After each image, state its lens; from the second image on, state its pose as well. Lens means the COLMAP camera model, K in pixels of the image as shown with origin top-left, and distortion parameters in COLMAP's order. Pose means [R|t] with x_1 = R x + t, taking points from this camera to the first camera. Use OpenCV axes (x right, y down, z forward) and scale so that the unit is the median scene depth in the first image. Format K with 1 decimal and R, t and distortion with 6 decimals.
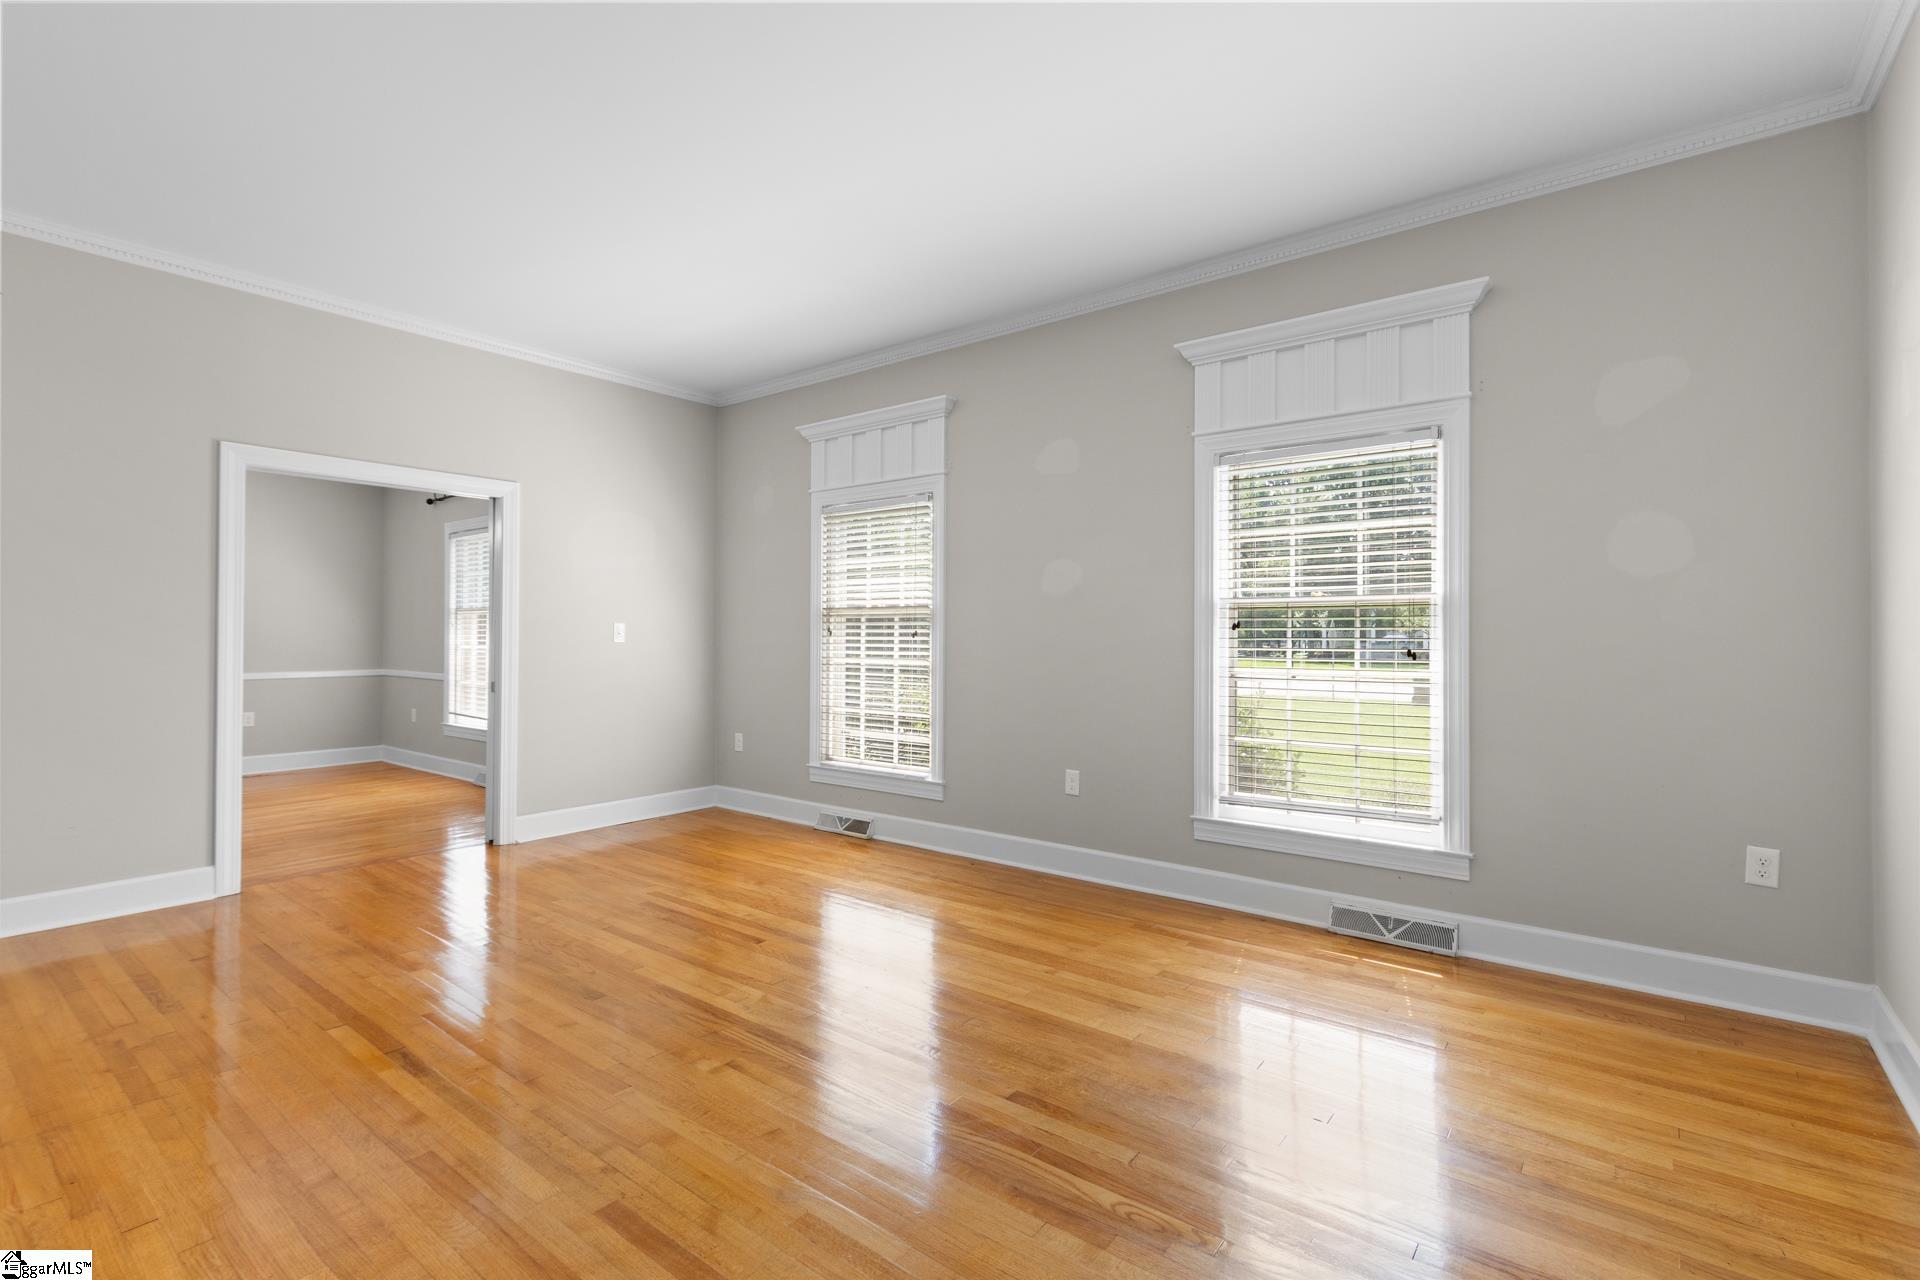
lens RADIAL K [[872.9, 0, 961.0], [0, 872.9, 633.6], [0, 0, 1]] dist [0.003092, -0.001048]
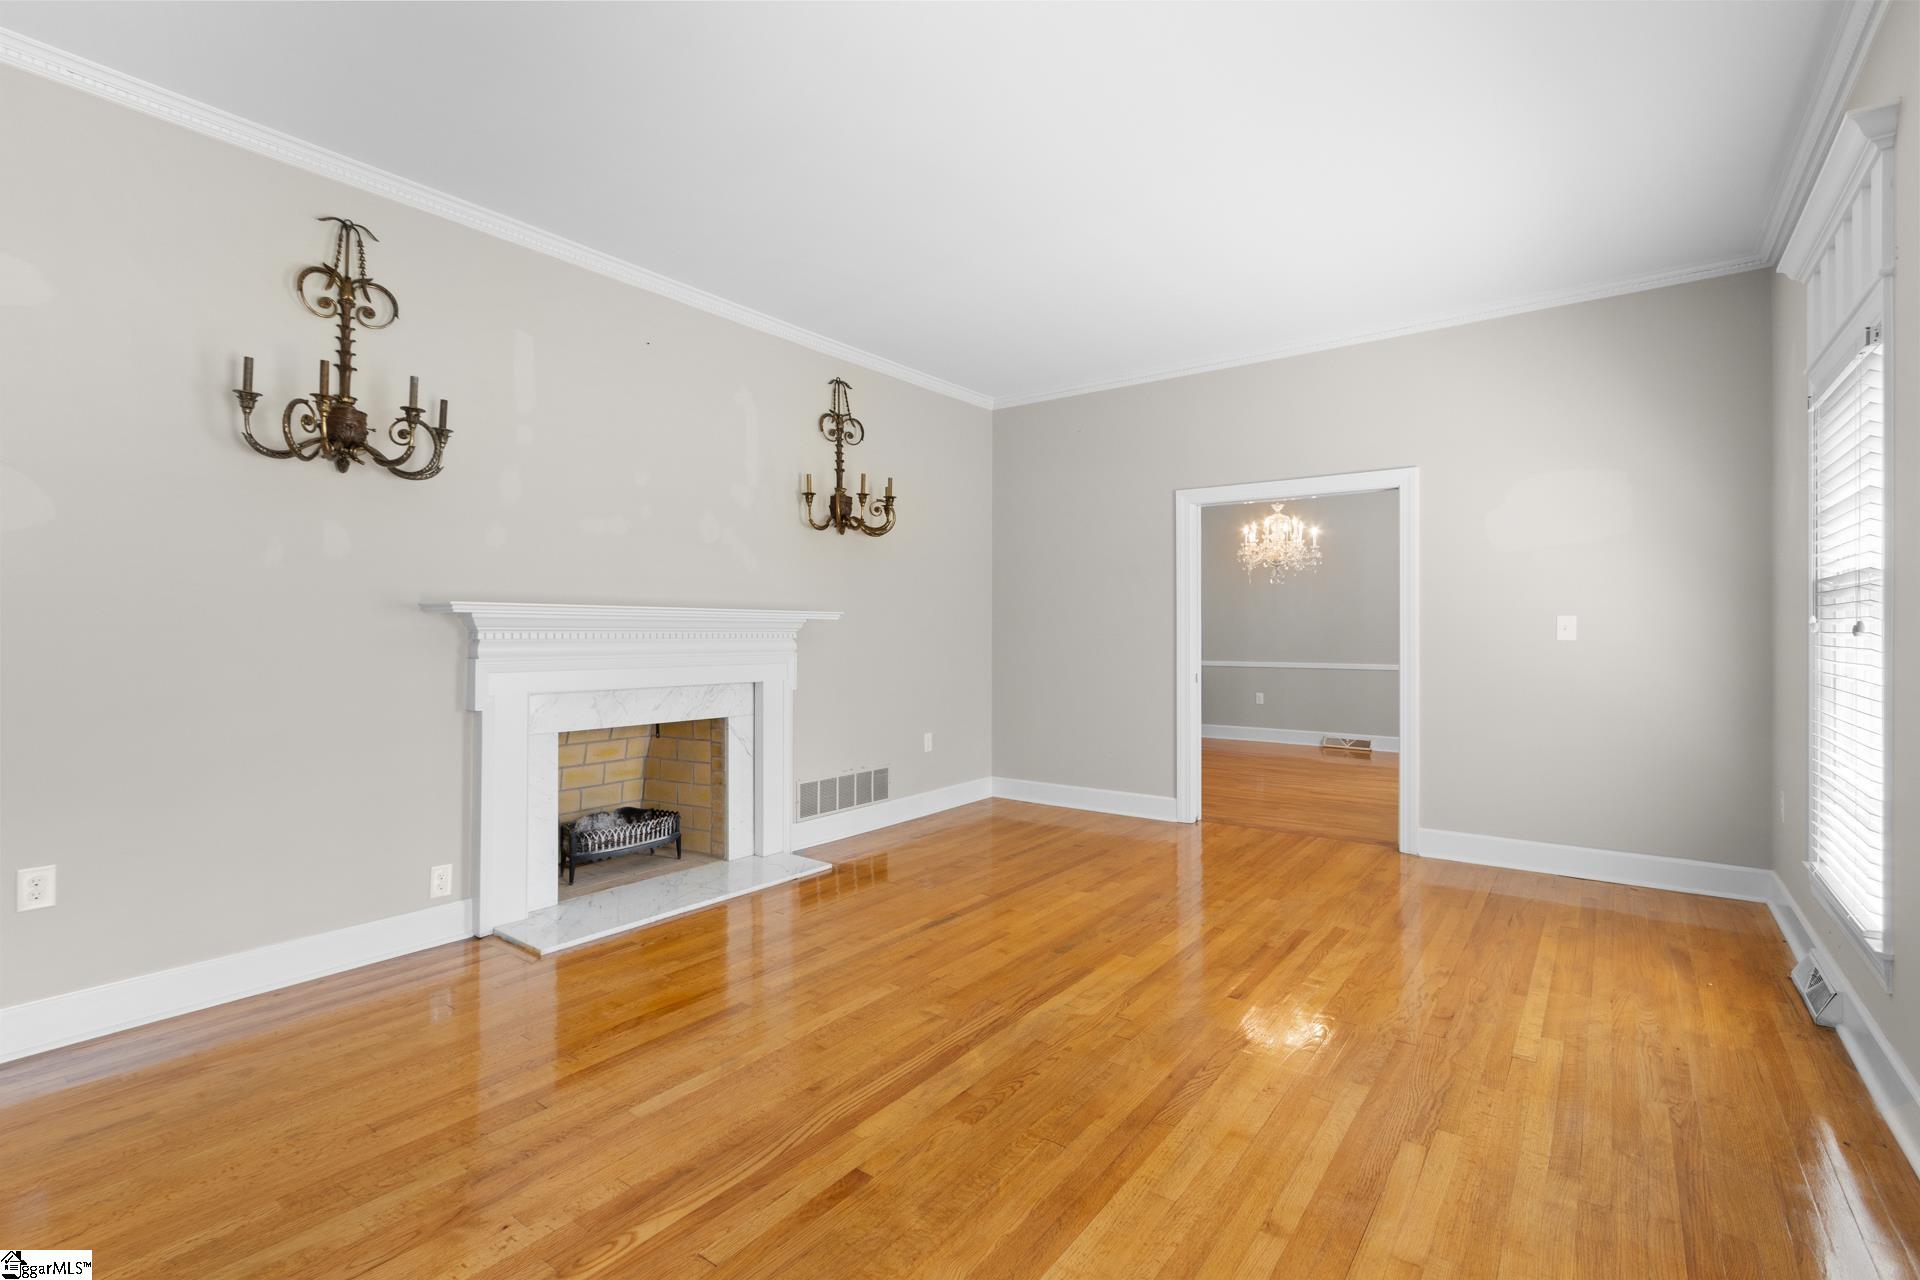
lens RADIAL K [[872.9, 0, 949.4], [0, 872.9, 634.7], [0, 0, 1]] dist [0.003092, -0.001048]
pose [[0.012994, 0.000261, -0.999916, 0.641304], [0.003356, 0.999994, 0.000305, 0.004511], [0.999910, -0.003359, 0.012993, 0.760274]]
